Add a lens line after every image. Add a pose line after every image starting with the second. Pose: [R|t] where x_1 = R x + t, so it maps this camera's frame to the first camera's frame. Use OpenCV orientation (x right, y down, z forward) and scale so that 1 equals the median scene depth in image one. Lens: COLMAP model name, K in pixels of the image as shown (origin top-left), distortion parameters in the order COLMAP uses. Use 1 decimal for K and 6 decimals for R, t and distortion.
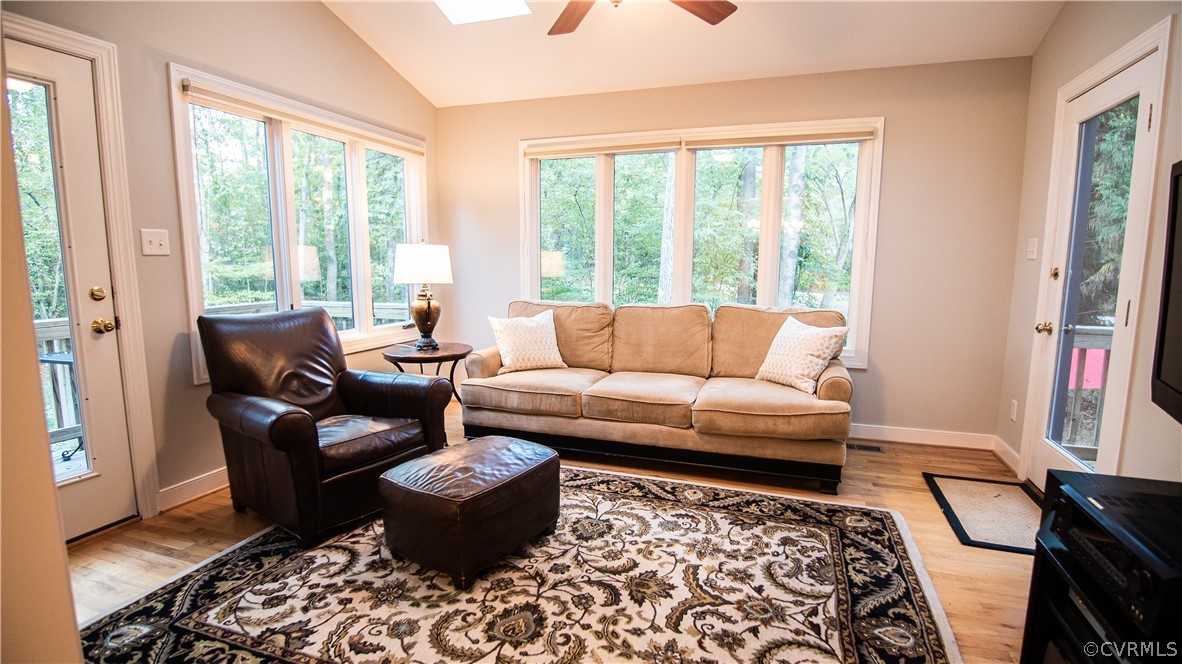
lens RADIAL K [[562.7, 0, 600.9], [0, 562.7, 336.6], [0, 0, 1]] dist [-0.009525, -0.010495]
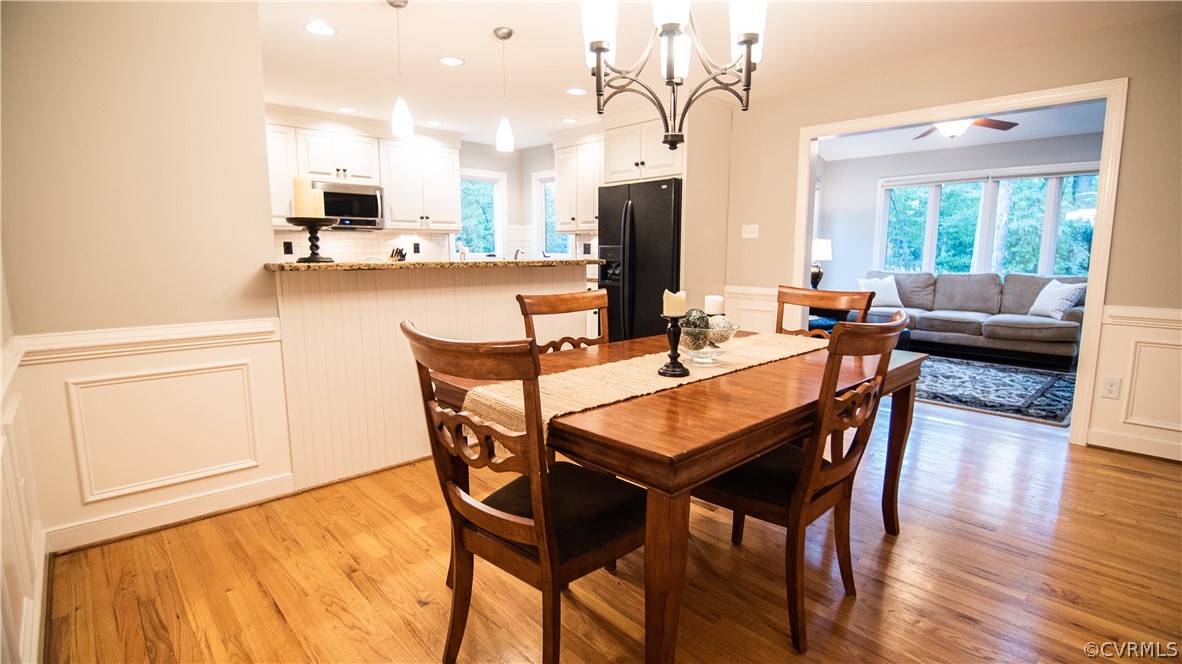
lens RADIAL K [[564.6, 0, 601.9], [0, 564.6, 327.2], [0, 0, 1]] dist [-0.003159, -0.011231]
pose [[0.885740, 0.063871, -0.459766, -0.088439], [-0.063911, 0.997835, 0.015494, 0.161130], [0.459760, 0.015661, 0.887905, -1.098951]]
